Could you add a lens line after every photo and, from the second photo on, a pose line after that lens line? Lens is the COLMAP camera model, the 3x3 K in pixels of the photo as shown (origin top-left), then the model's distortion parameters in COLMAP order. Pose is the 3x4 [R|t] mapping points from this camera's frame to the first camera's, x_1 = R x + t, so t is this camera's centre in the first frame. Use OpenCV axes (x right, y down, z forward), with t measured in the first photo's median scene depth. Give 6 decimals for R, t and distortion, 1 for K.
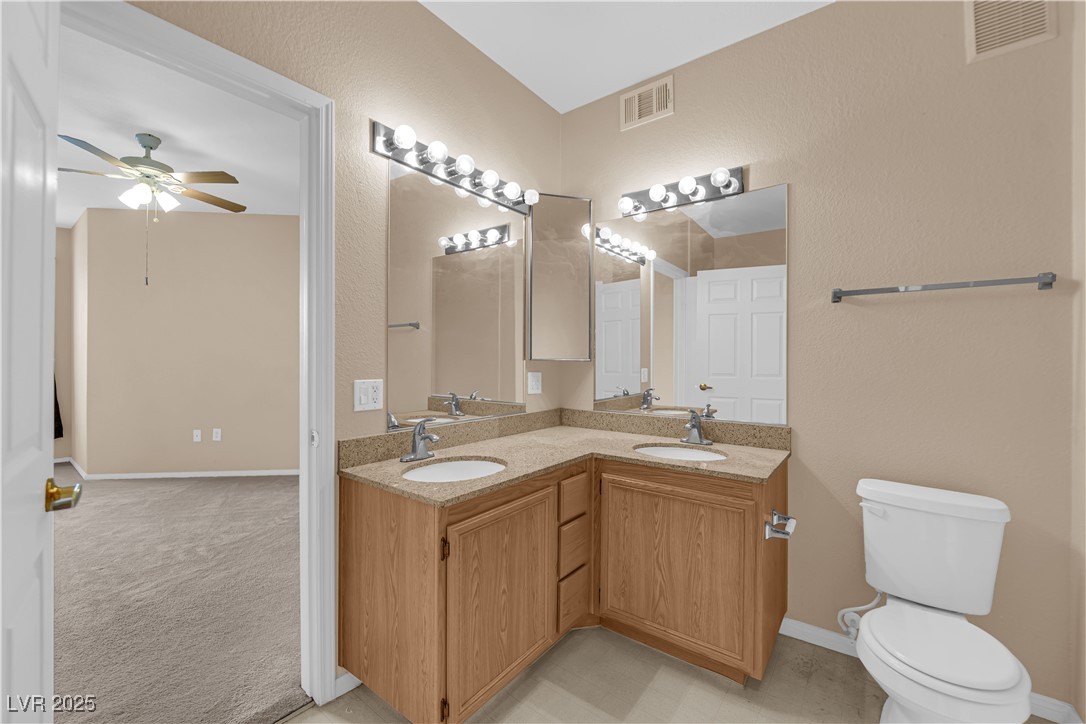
lens RADIAL K [[435.2, 0, 544.3], [0, 435.2, 359.0], [0, 0, 1]] dist [-0.015301, -0.000221]
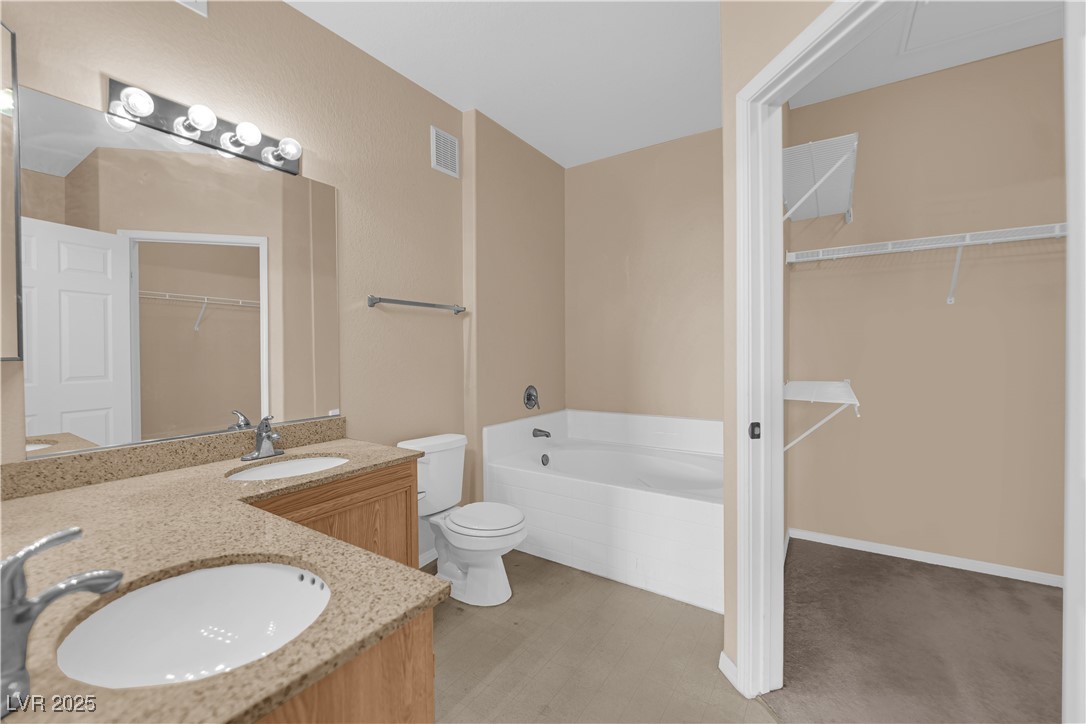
lens RADIAL K [[435.2, 0, 544.3], [0, 435.2, 359.0], [0, 0, 1]] dist [-0.015301, -0.000221]
pose [[-0.074626, -0.017104, 0.997065, -0.644168], [0.008539, 0.999805, 0.017790, -0.001656], [-0.997175, 0.009842, -0.074466, 0.681969]]
